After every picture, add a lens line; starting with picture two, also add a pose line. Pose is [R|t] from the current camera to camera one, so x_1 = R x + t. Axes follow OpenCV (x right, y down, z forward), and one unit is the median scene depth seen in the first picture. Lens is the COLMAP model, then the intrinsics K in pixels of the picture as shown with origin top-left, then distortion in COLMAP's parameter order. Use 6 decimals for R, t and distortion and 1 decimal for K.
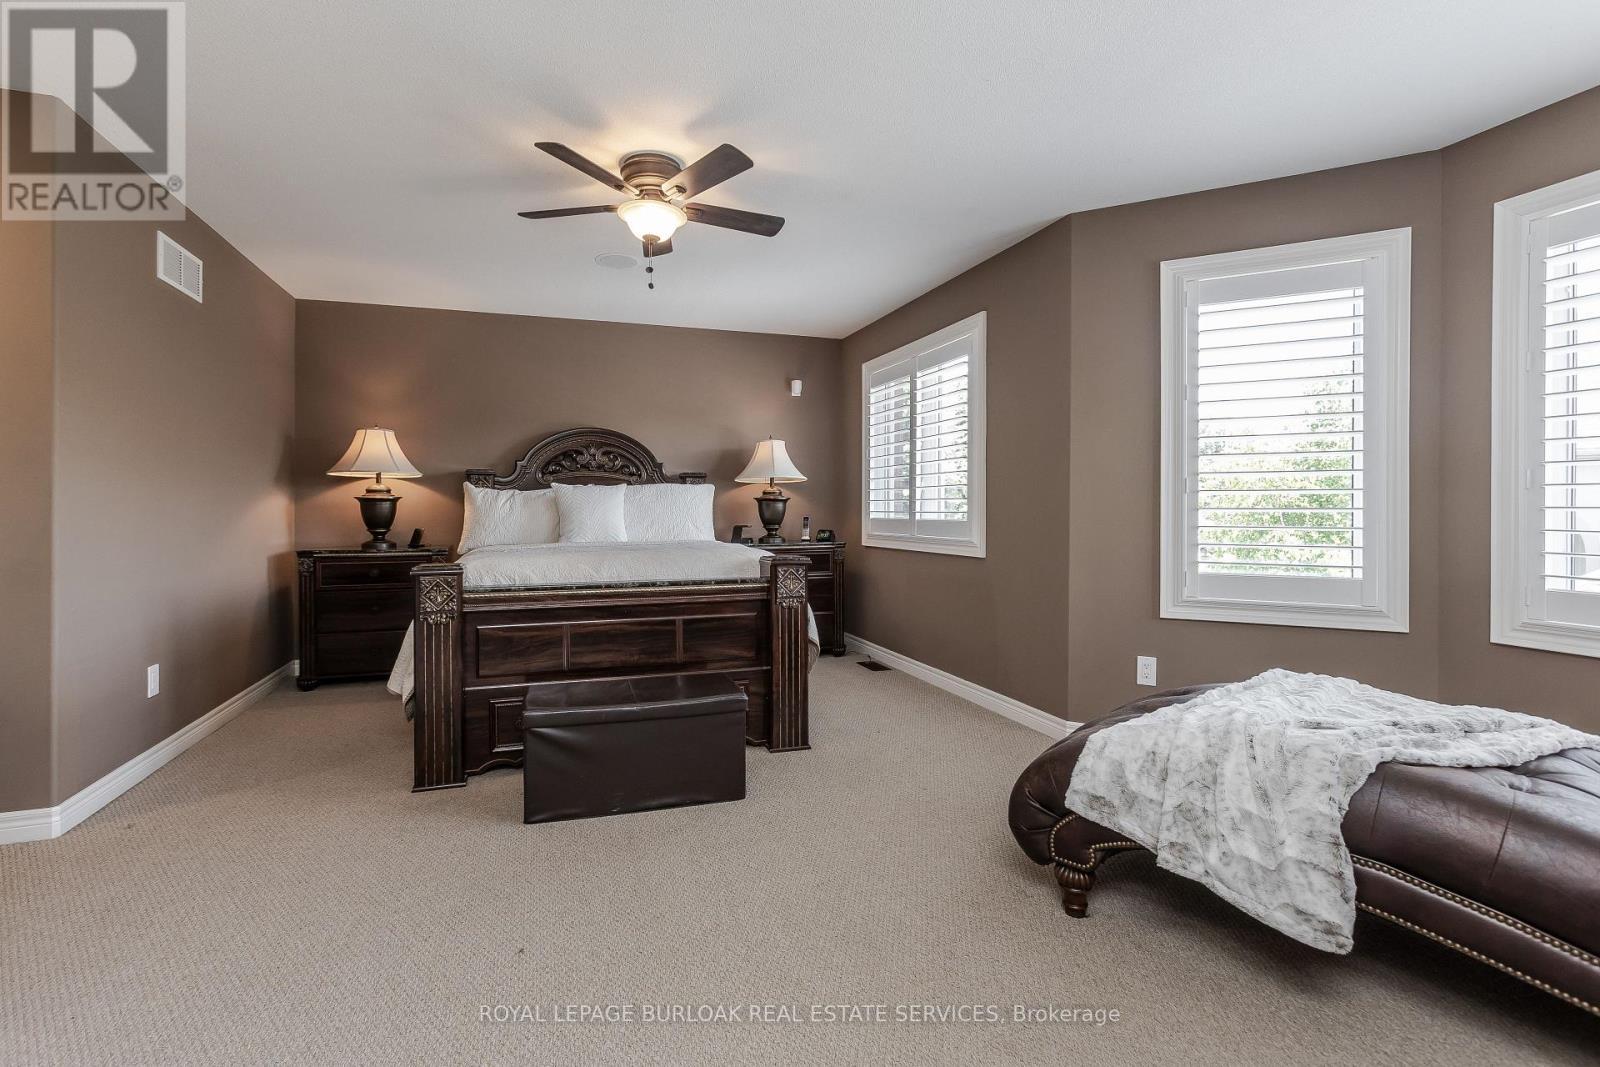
lens RADIAL K [[756.9, 0, 796.9], [0, 756.9, 525.8], [0, 0, 1]] dist [-0.009995, 0.002938]
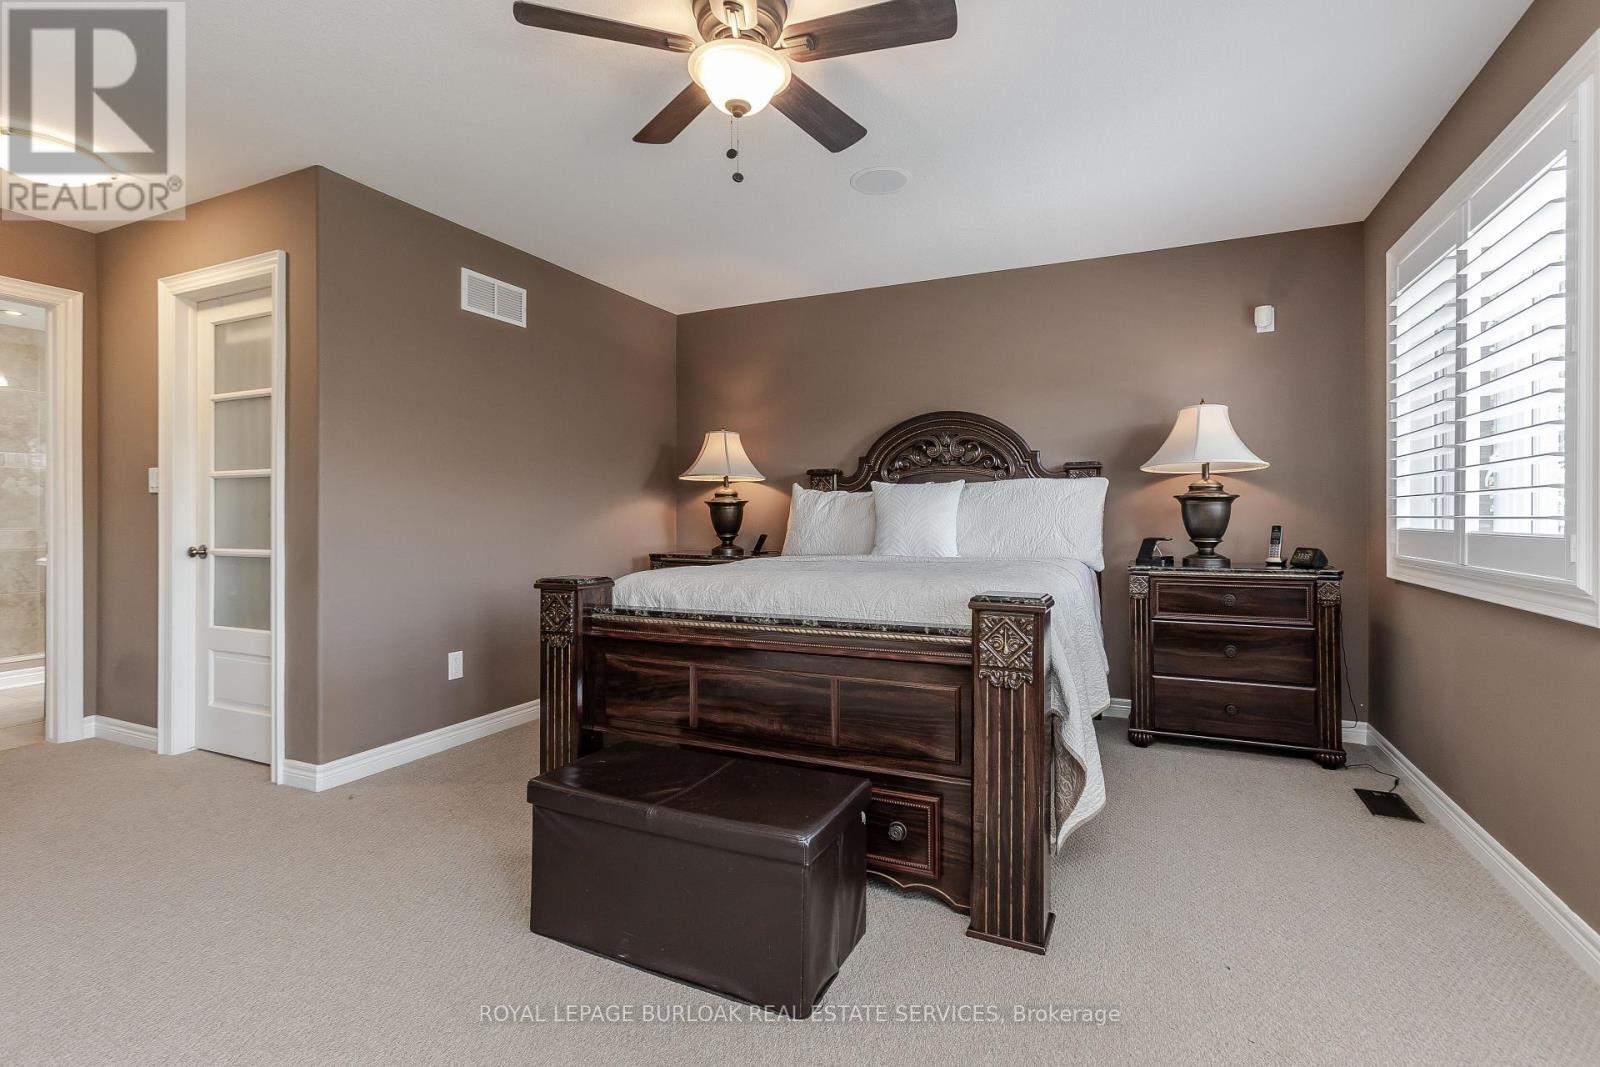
lens RADIAL K [[756.9, 0, 801.6], [0, 756.9, 521.0], [0, 0, 1]] dist [-0.009995, 0.002938]
pose [[0.711950, 0.004596, -0.702215, 0.183486], [-0.014487, 0.999862, -0.008144, -0.005555], [0.702080, 0.015971, 0.711919, 0.329218]]
